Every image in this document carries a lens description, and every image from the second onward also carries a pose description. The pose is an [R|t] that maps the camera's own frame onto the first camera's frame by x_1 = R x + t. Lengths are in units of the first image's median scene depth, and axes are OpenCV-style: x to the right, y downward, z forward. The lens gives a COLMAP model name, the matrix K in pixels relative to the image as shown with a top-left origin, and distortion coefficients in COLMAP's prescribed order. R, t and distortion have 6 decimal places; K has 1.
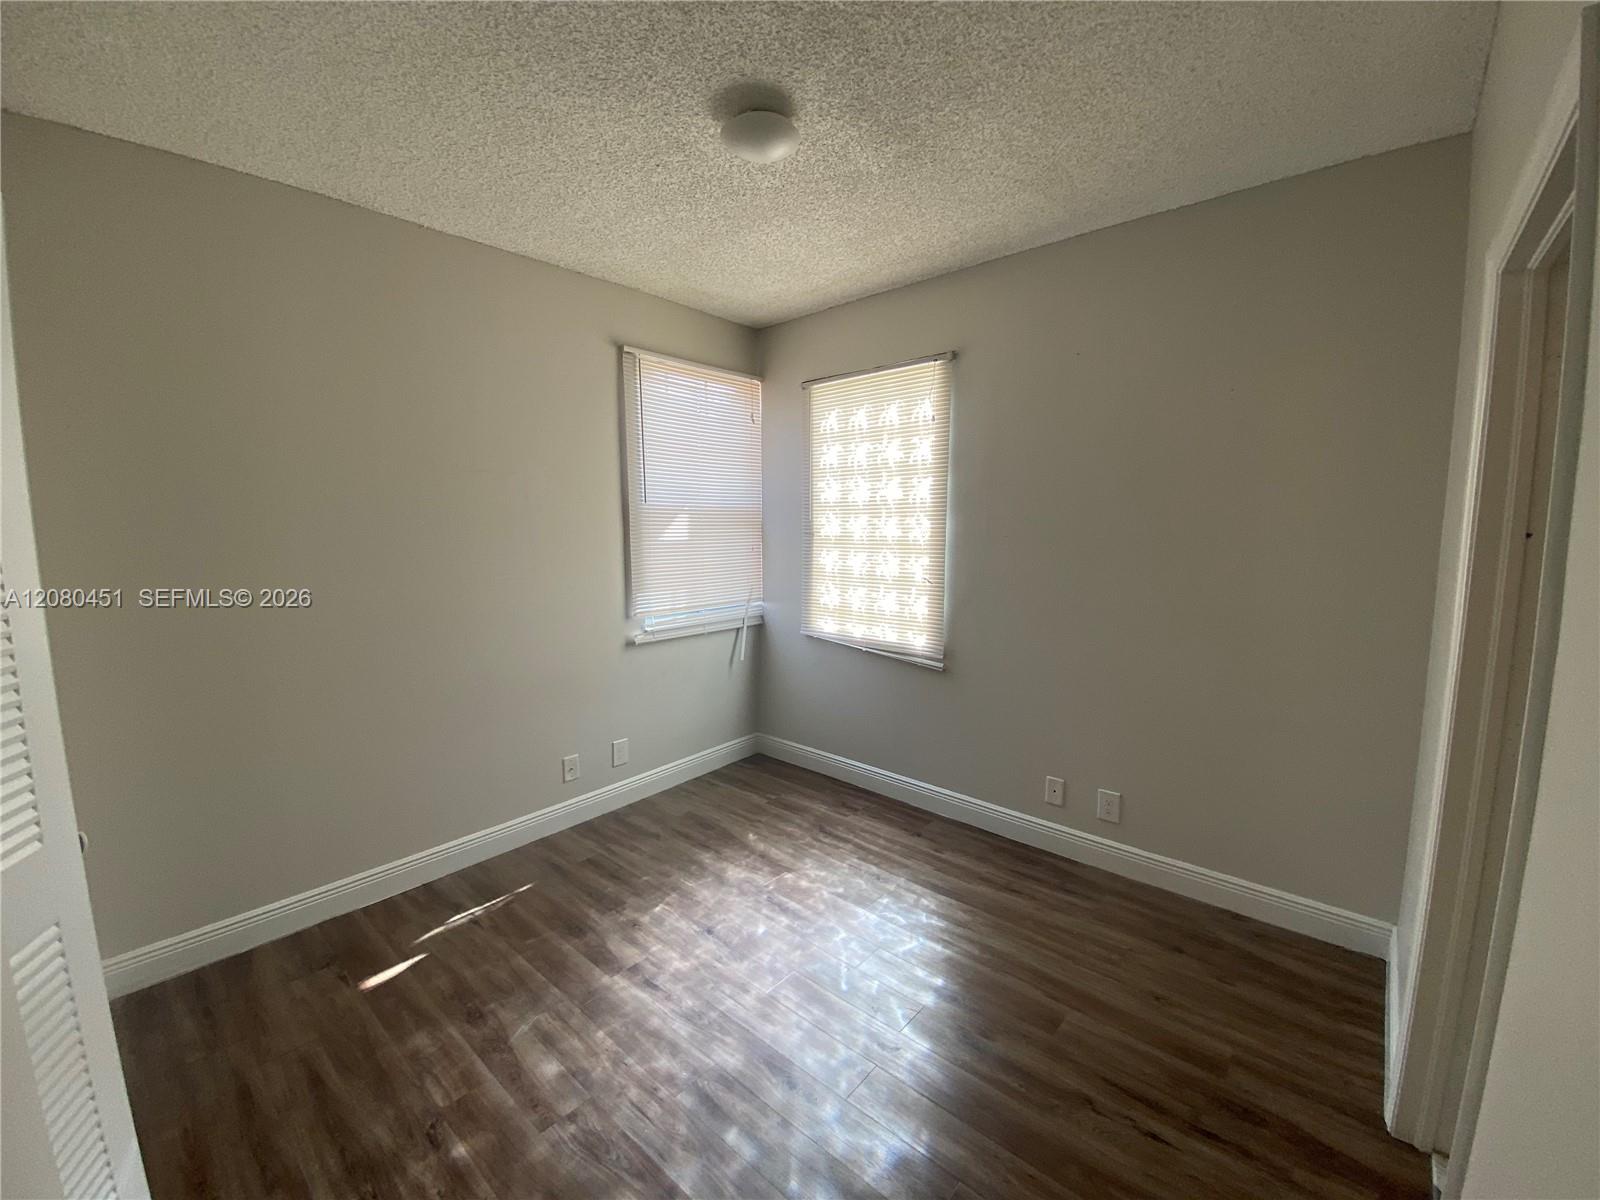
lens RADIAL K [[652.2, 0, 798.1], [0, 652.2, 591.7], [0, 0, 1]] dist [0.022265, -0.026642]
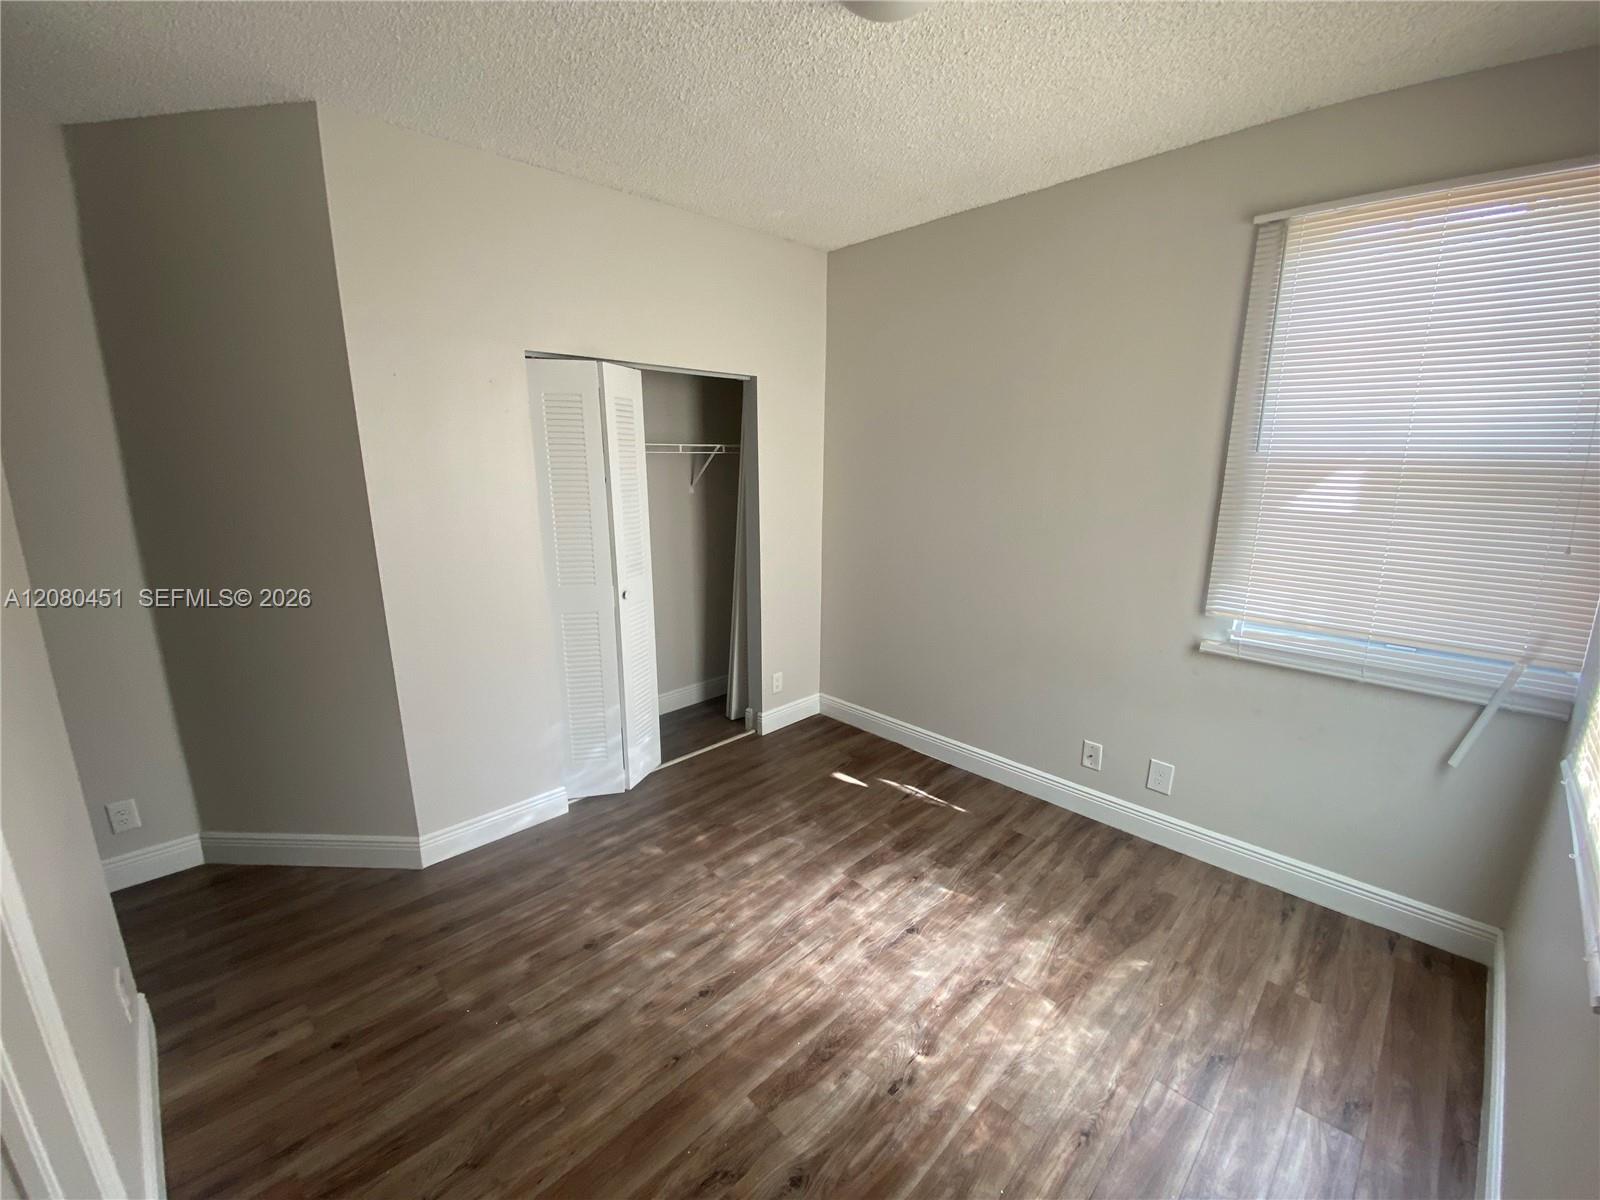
lens RADIAL K [[652.2, 0, 798.1], [0, 652.2, 591.7], [0, 0, 1]] dist [0.022265, -0.026642]
pose [[-0.075515, 0.212201, -0.974304, 0.643479], [-0.111627, 0.969153, 0.219731, -0.124041], [0.990877, 0.125352, -0.049499, 0.785915]]
